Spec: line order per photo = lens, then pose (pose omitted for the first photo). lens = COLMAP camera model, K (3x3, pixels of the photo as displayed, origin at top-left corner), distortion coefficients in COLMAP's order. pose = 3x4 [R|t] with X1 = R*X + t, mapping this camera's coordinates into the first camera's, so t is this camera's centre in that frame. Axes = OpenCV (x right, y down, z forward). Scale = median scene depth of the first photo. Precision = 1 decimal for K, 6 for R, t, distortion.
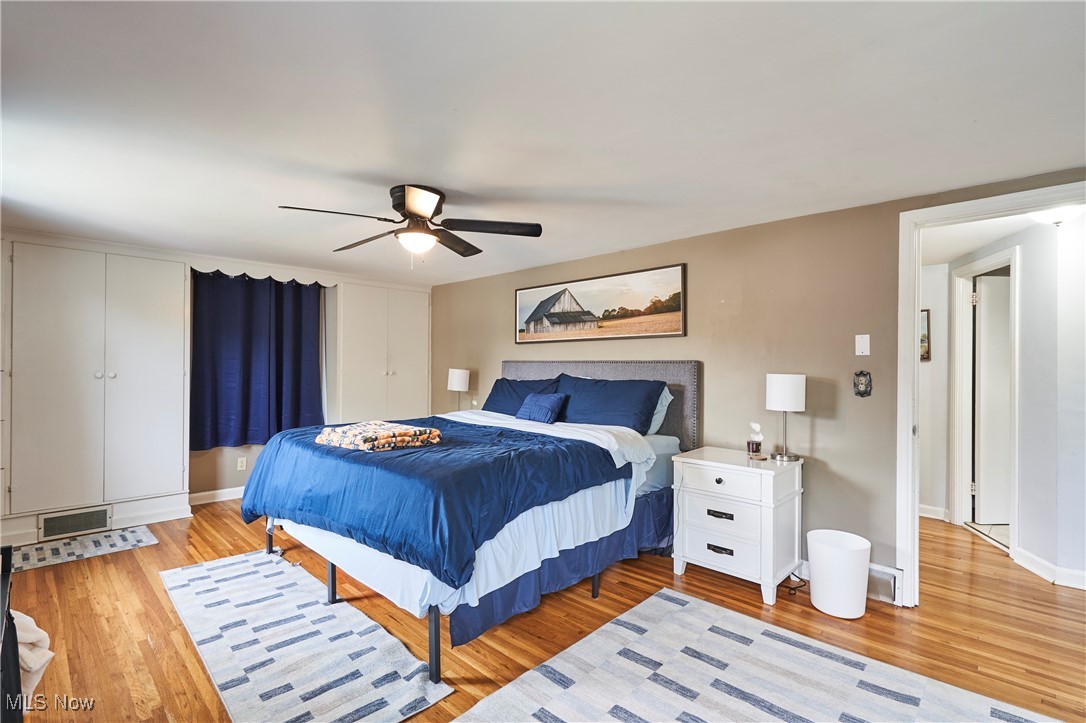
lens RADIAL K [[514.2, 0, 549.7], [0, 514.2, 358.4], [0, 0, 1]] dist [0.003457, 0.000574]
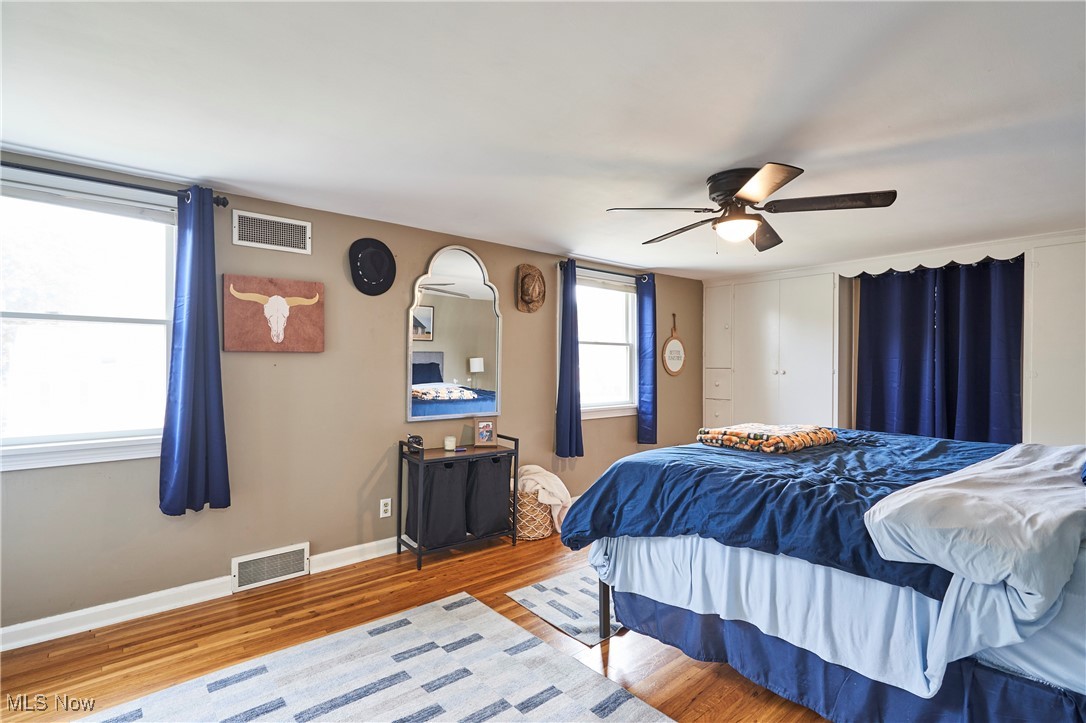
lens RADIAL K [[514.2, 0, 549.6], [0, 514.2, 369.0], [0, 0, 1]] dist [0.003457, 0.000574]
pose [[-0.086208, 0.003604, -0.996271, 0.687125], [0.012542, 0.999918, 0.002532, 0.020173], [0.996198, -0.012277, -0.086246, 0.733190]]
